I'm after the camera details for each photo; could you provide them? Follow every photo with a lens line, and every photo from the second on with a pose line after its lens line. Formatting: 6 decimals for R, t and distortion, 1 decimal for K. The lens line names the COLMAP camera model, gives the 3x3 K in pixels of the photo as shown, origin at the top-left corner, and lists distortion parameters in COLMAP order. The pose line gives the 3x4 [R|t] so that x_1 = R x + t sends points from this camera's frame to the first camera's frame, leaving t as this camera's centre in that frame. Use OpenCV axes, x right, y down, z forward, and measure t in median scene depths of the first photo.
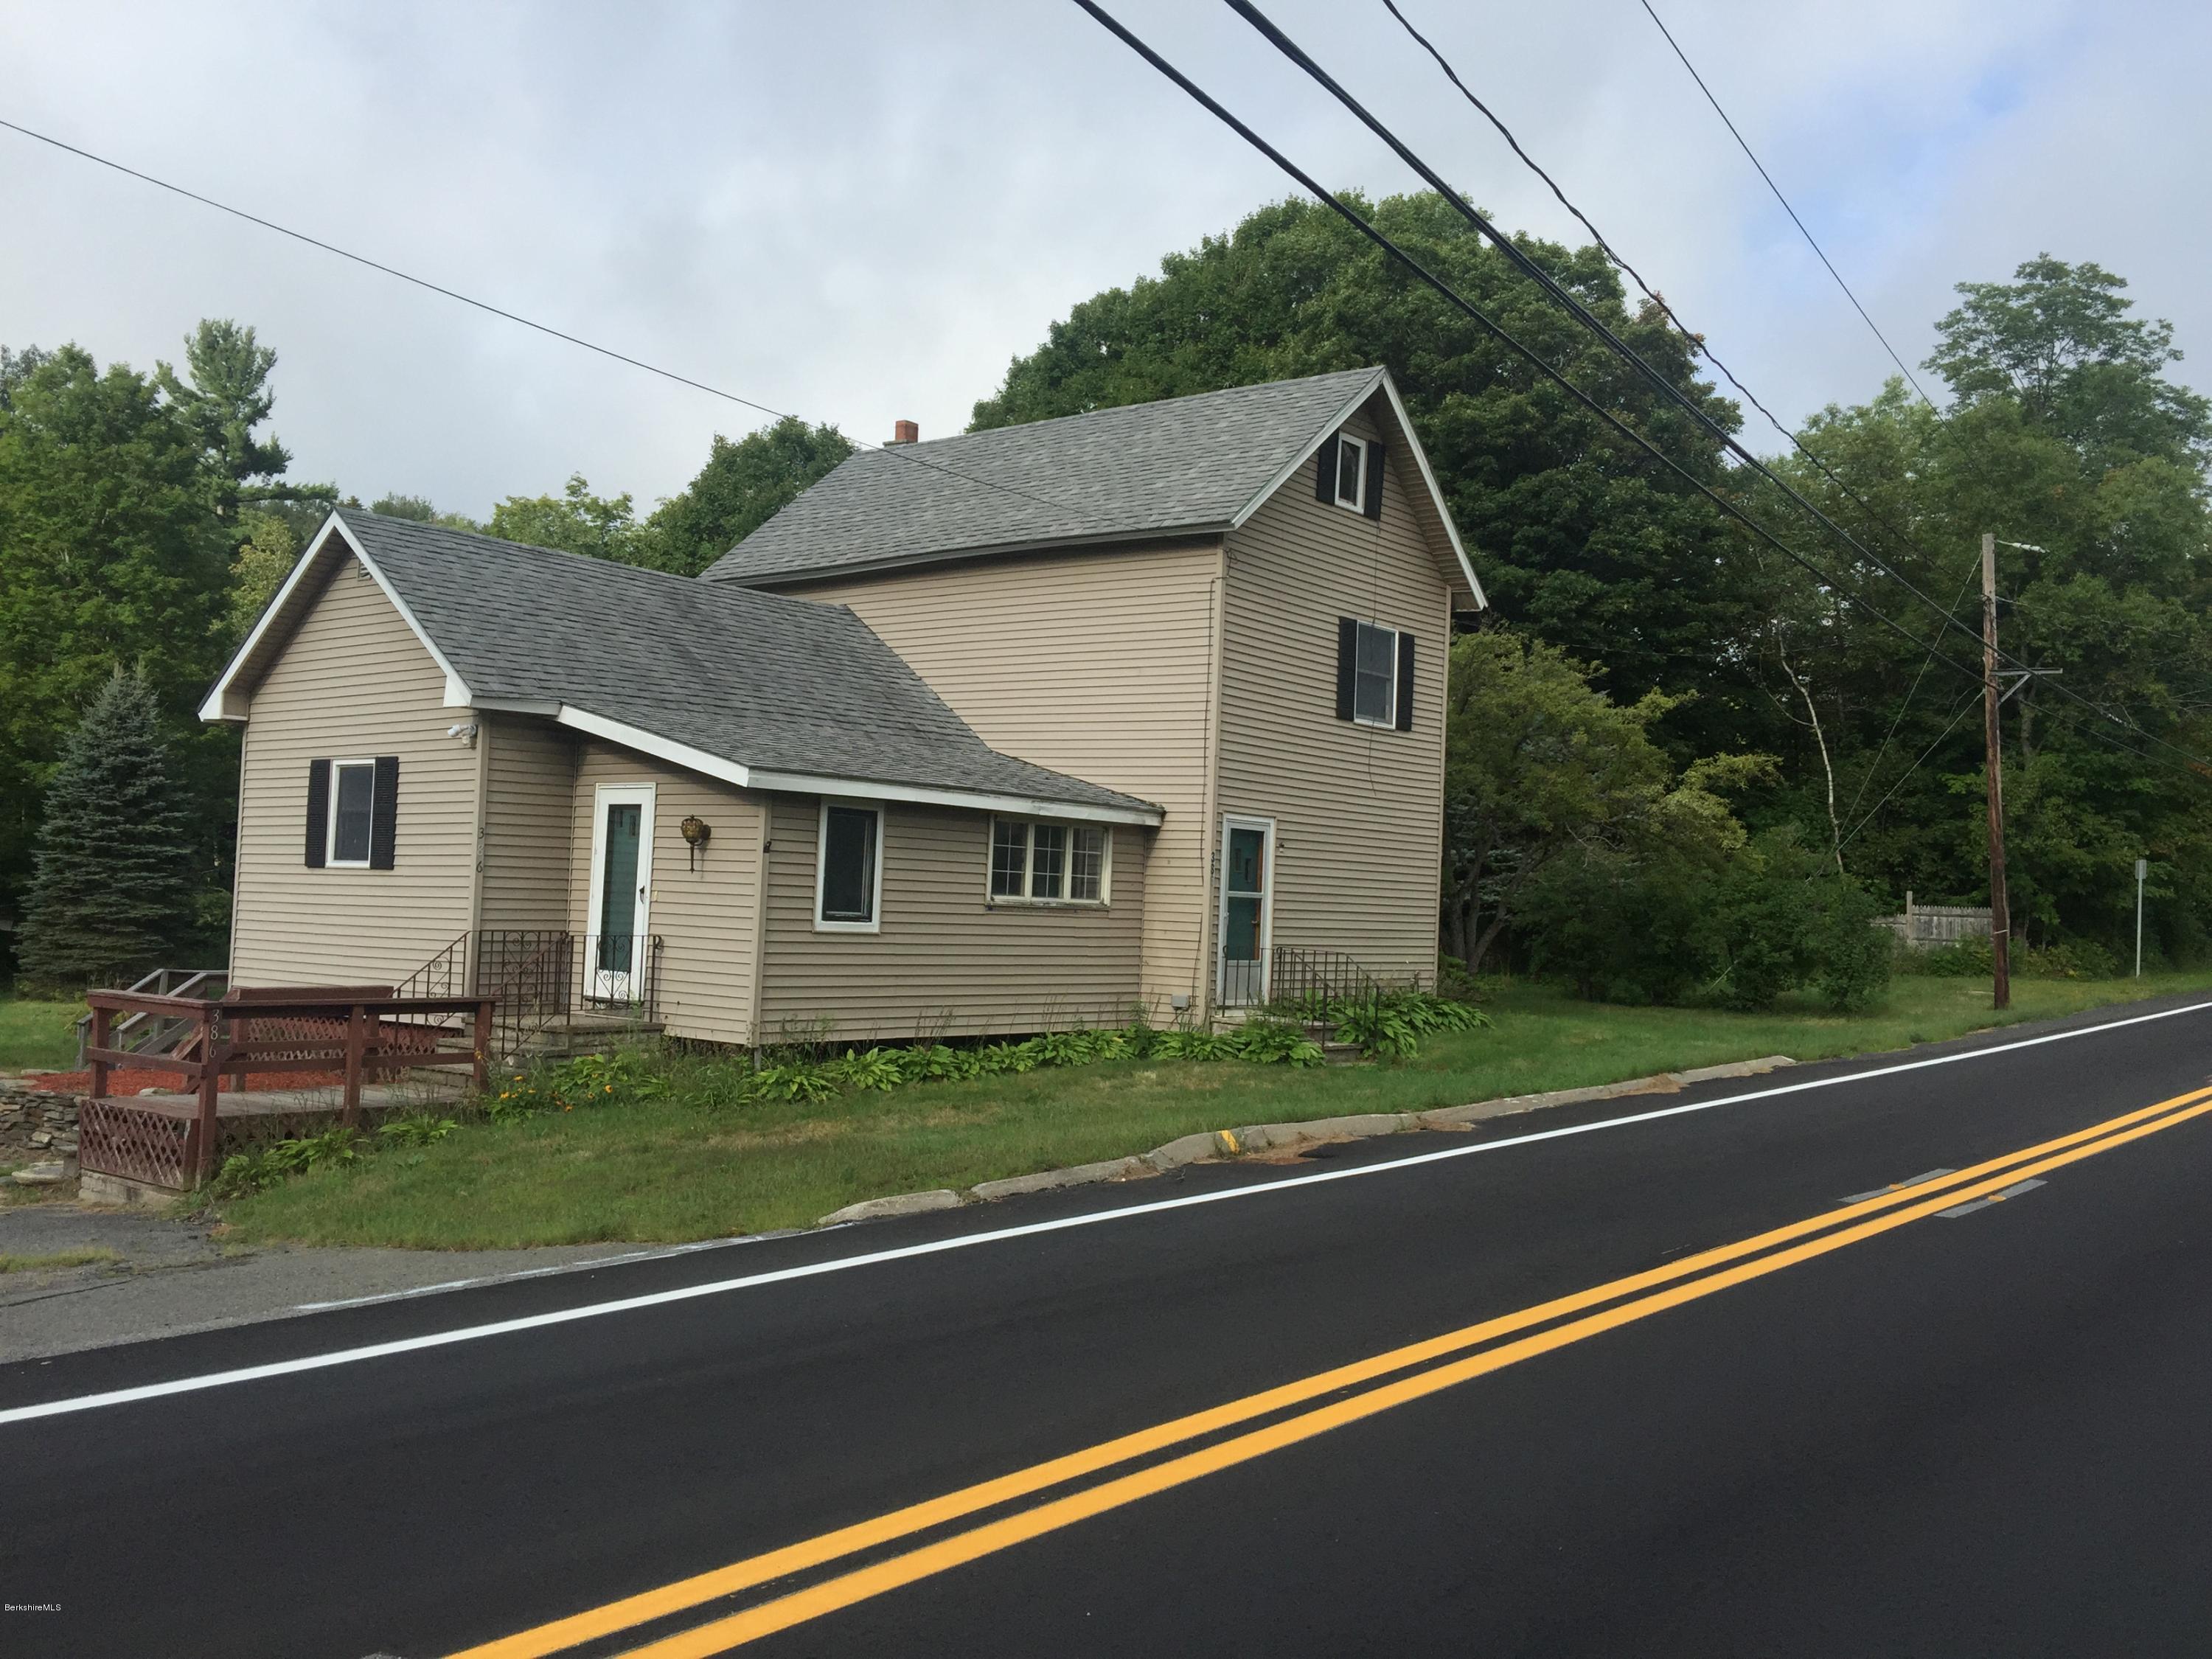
lens RADIAL K [[1874.4, 0, 1089.2], [0, 1874.4, 788.5], [0, 0, 1]] dist [0.096144, -0.159090]
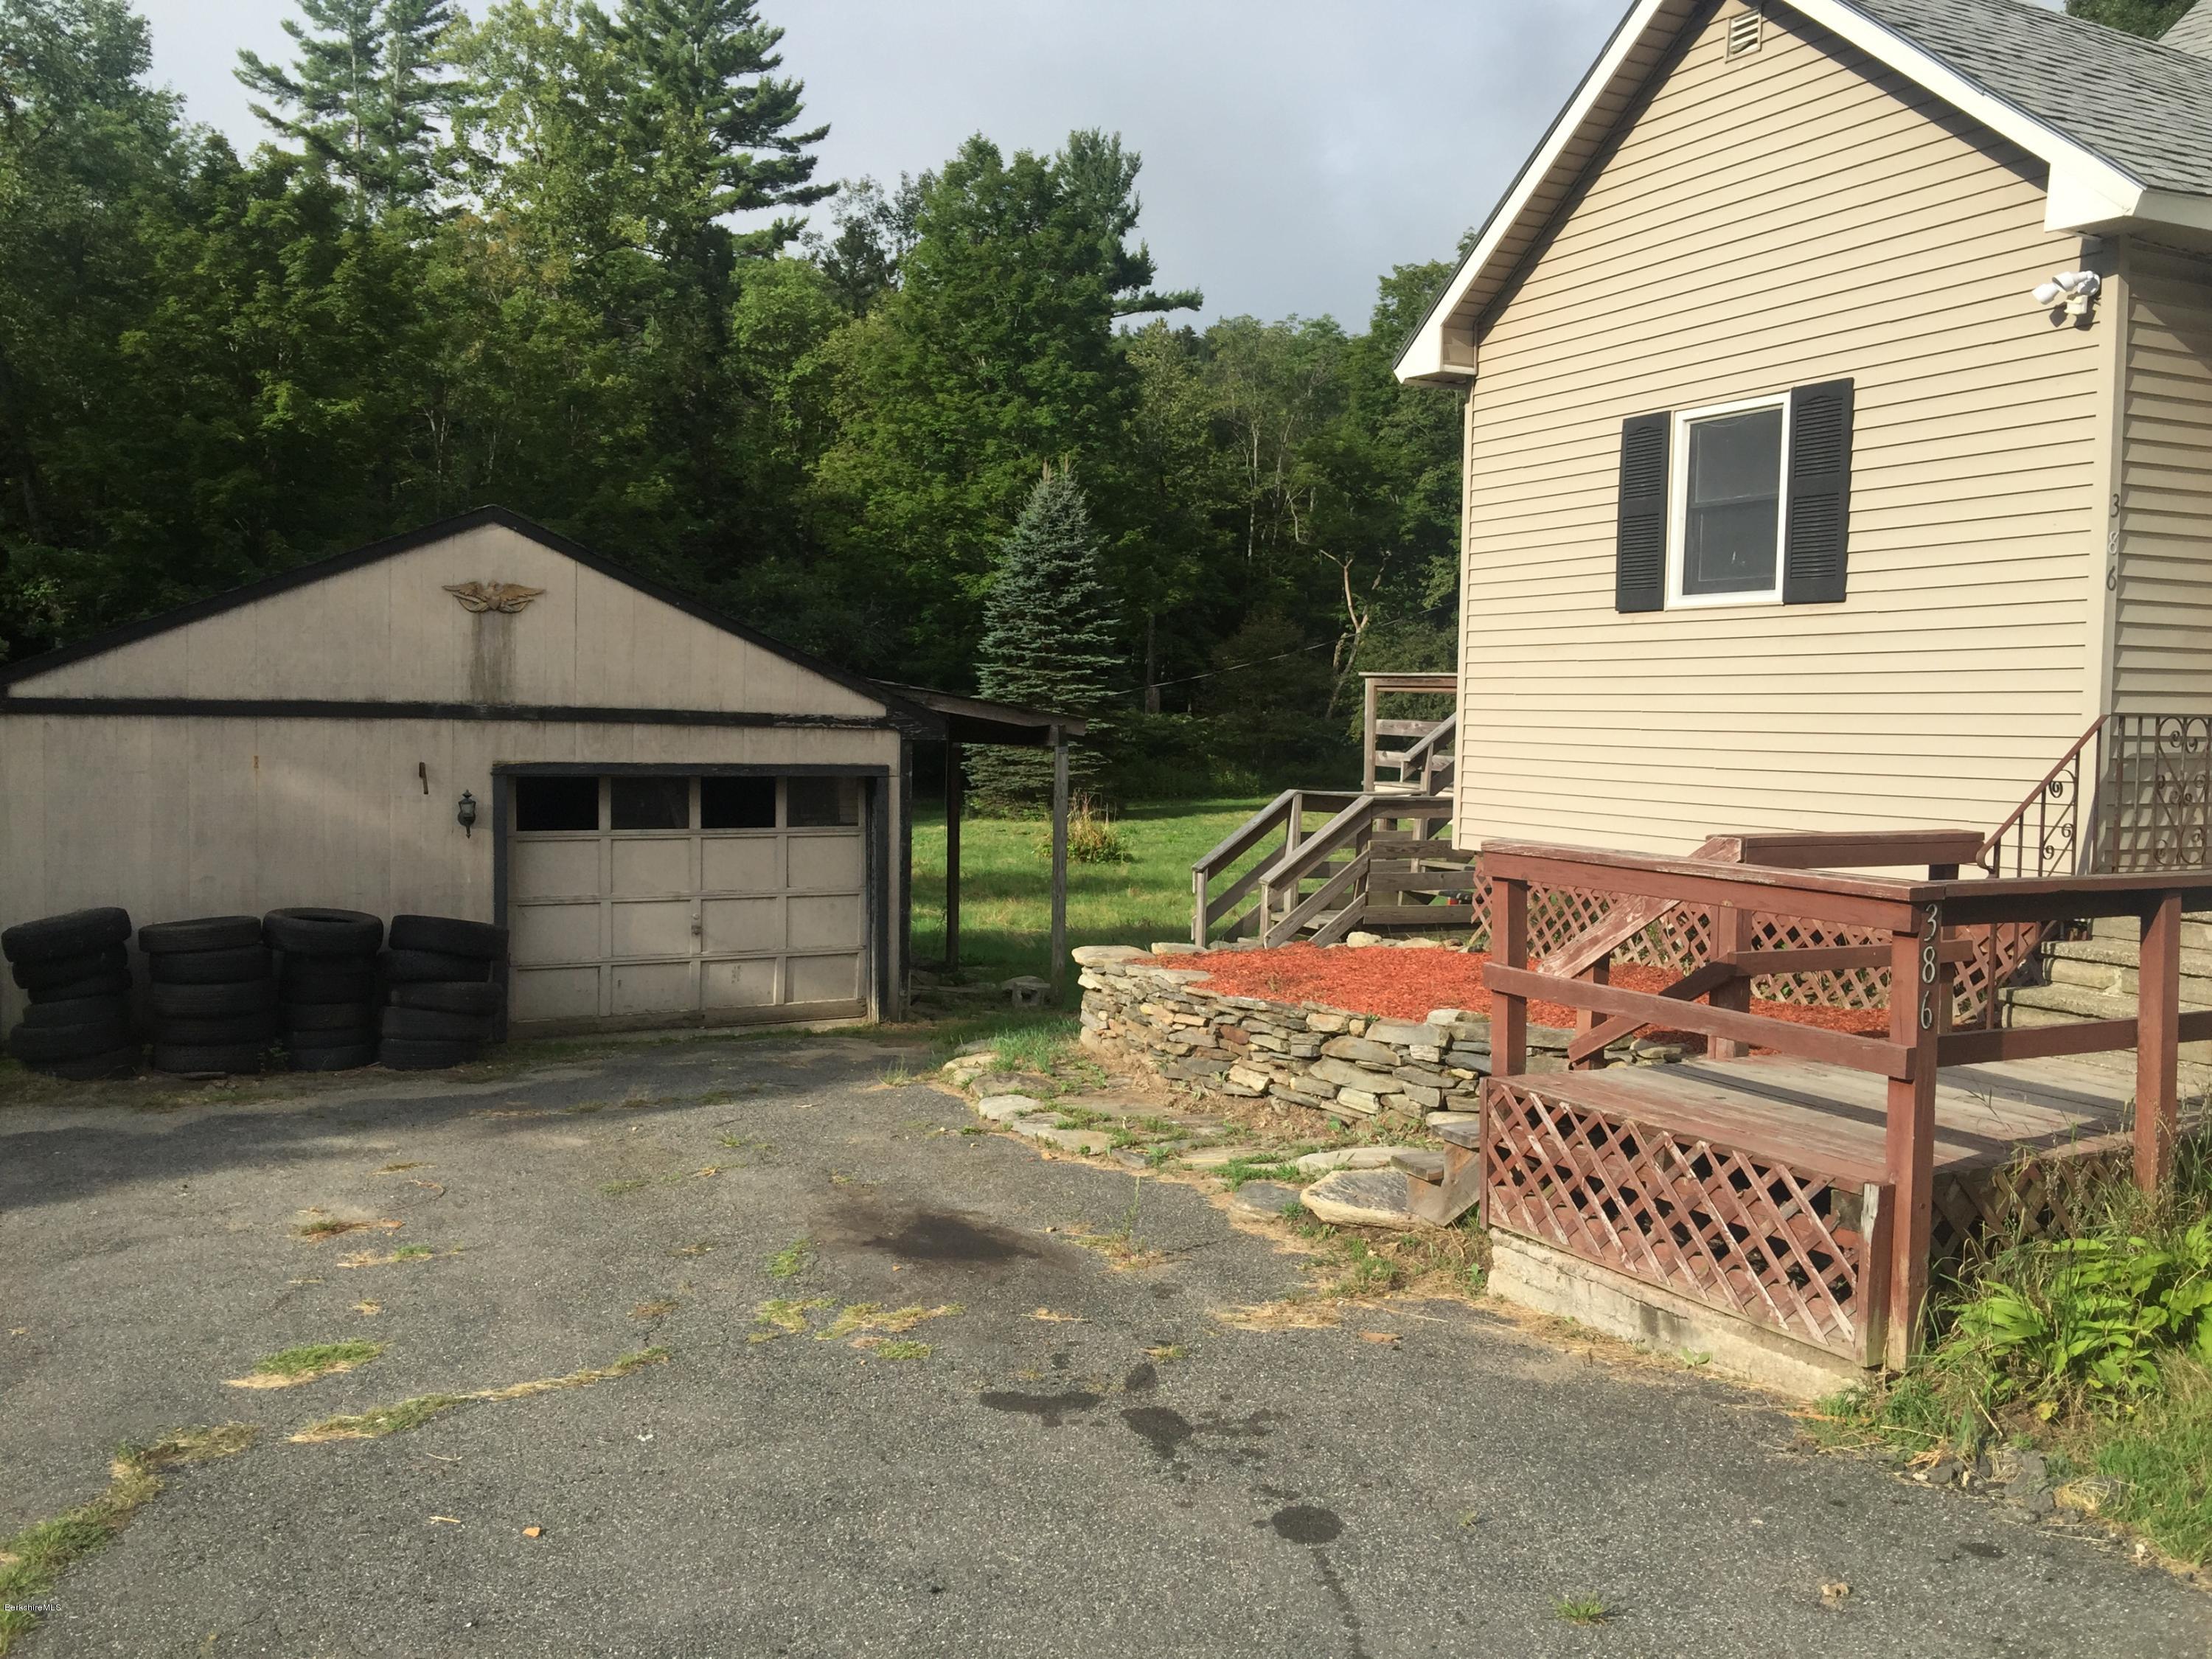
lens RADIAL K [[1874.4, 0, 1089.2], [0, 1874.4, 788.5], [0, 0, 1]] dist [0.096144, -0.159090]
pose [[0.914198, 0.001261, -0.405267, -0.115313], [0.037849, 0.995359, 0.088478, 0.013310], [0.403497, -0.096226, 0.909907, 0.147565]]
